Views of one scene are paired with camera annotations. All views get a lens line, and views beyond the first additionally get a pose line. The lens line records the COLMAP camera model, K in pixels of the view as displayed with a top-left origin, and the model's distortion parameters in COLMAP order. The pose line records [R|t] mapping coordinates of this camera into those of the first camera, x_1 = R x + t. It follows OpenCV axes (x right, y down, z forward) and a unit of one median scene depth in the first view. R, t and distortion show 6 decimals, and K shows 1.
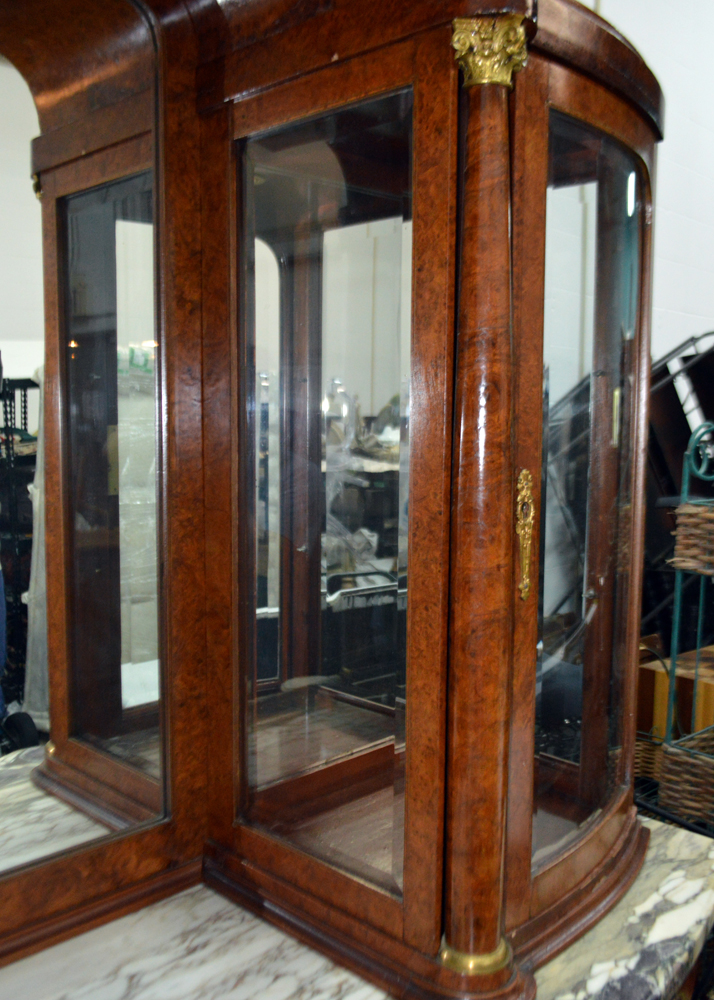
lens RADIAL K [[963.9, 0, 357.0], [0, 963.9, 500.0], [0, 0, 1]] dist [-0.016424, -0.018341]
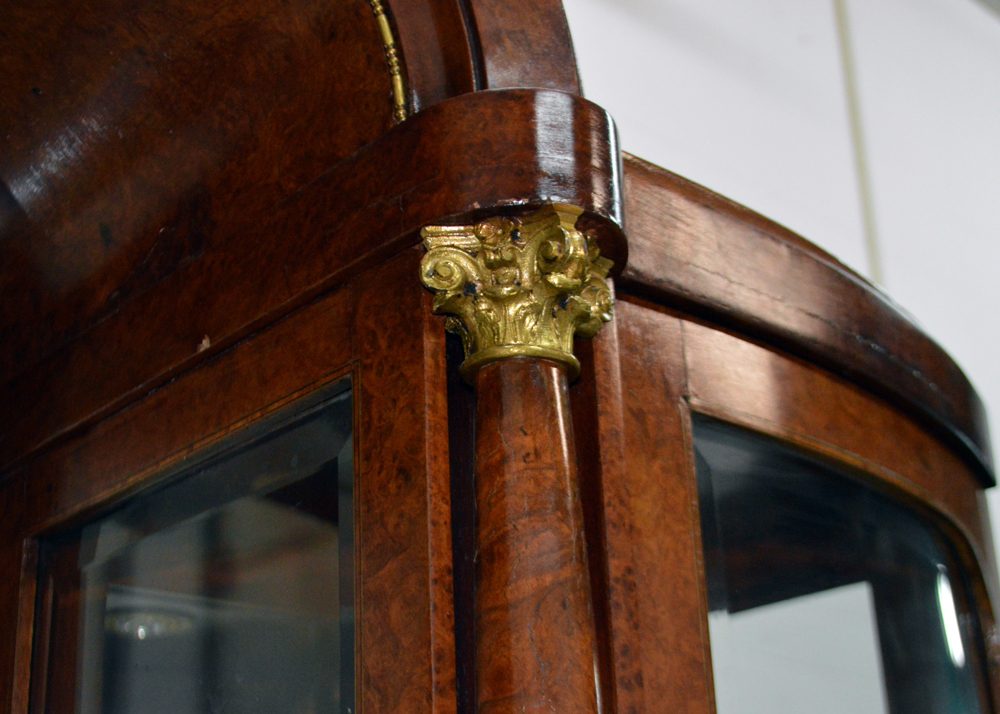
lens RADIAL K [[1585.5, 0, 449.7], [0, 1585.5, 357.9], [0, 0, 1]] dist [-0.041215, -0.048237]
pose [[0.995968, -0.067707, -0.058844, 0.137684], [0.032104, 0.881568, -0.470965, -0.103207], [0.083763, 0.467177, 0.880187, 0.363741]]
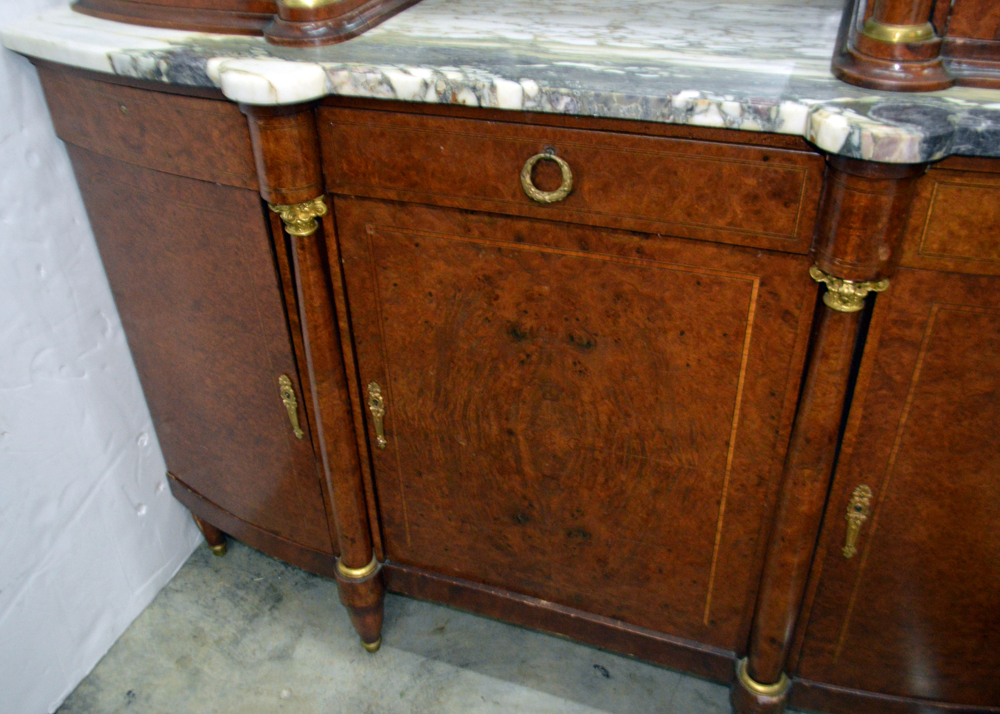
lens RADIAL K [[911.9, 0, 500.0], [0, 911.9, 357.0], [0, 0, 1]] dist [-0.019271, 0.002566]
pose [[0.424756, 0.491957, -0.759975, 0.895954], [-0.059669, 0.852853, 0.518730, 0.291237], [0.903340, -0.174987, 0.391609, 0.150188]]
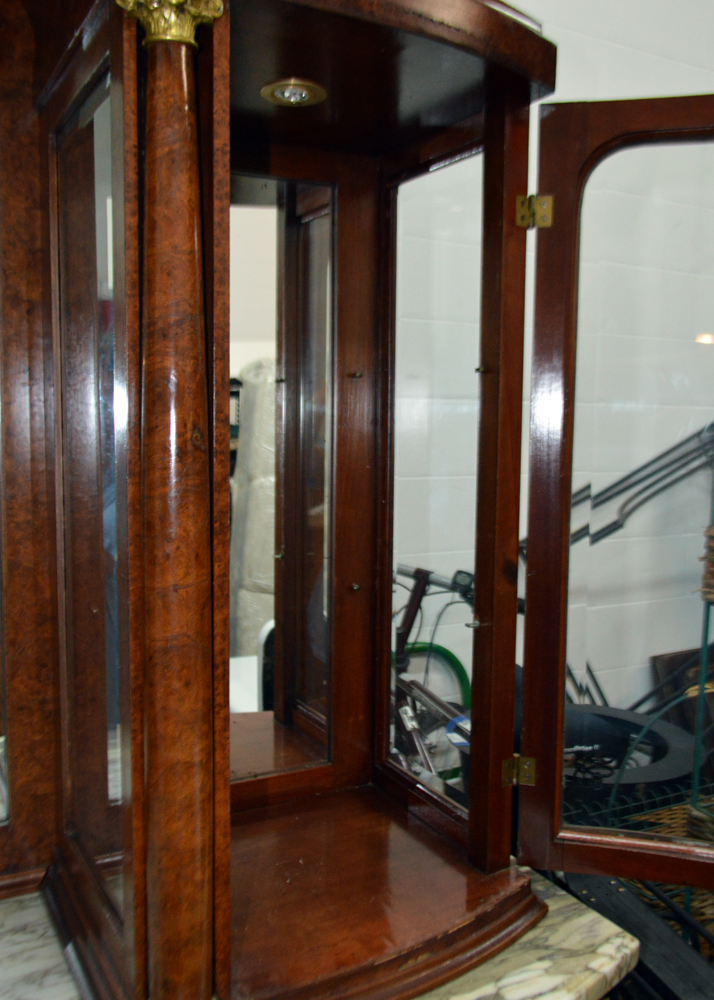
lens RADIAL K [[956.9, 0, 357.0], [0, 956.9, 500.0], [0, 0, 1]] dist [-0.023160, -0.008632]
pose [[0.956698, 0.029445, -0.289589, 0.532657], [-0.030645, 0.999530, 0.000393, -0.015528], [0.289465, 0.008498, 0.957151, 0.200657]]
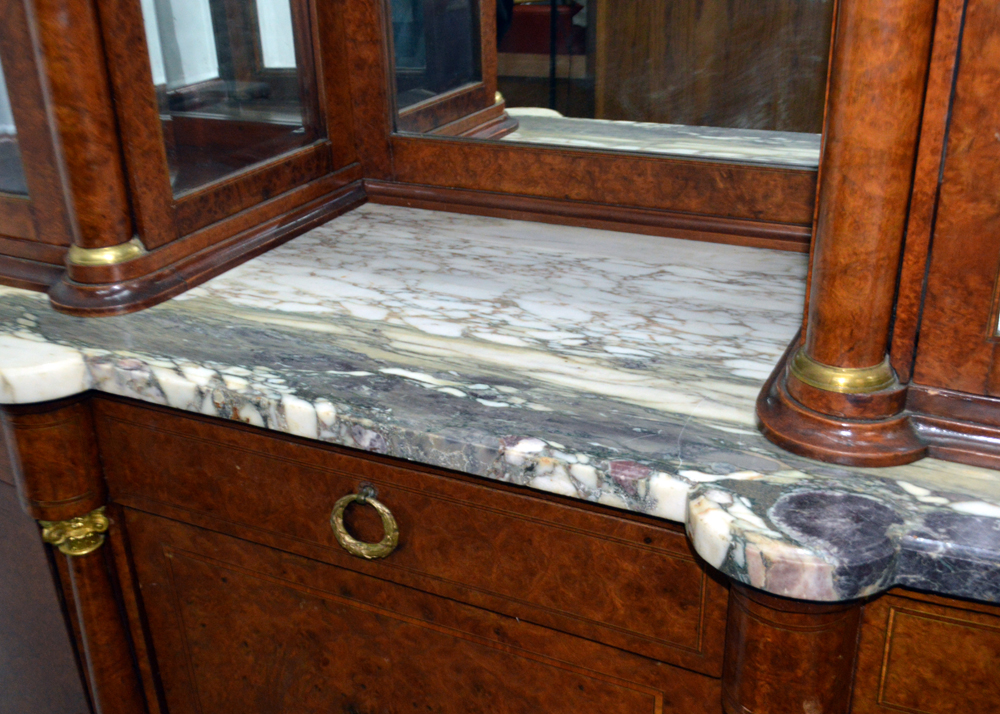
lens RADIAL K [[1088.5, 0, 500.0], [0, 1088.5, 357.0], [0, 0, 1]] dist [-0.012447, -0.028026]
pose [[0.319820, 0.380662, -0.867647, 0.760927], [-0.063246, 0.922278, 0.381318, 0.172916], [0.945365, -0.067078, 0.319038, 0.509661]]
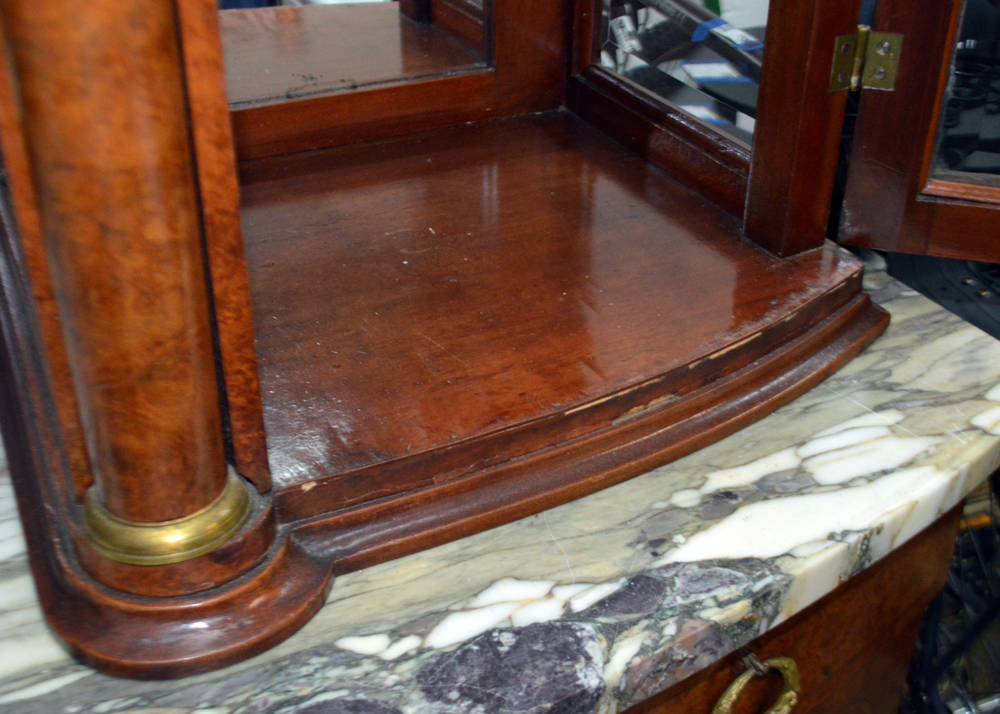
lens RADIAL K [[1224.0, 0, 498.7], [0, 1224.0, 383.0], [0, 0, 1]] dist [-0.009405, -0.013015]
pose [[0.944831, 0.171868, -0.278846, 0.419660], [-0.032266, 0.895982, 0.442917, 0.171730], [0.325964, -0.409484, 0.852097, 0.611439]]
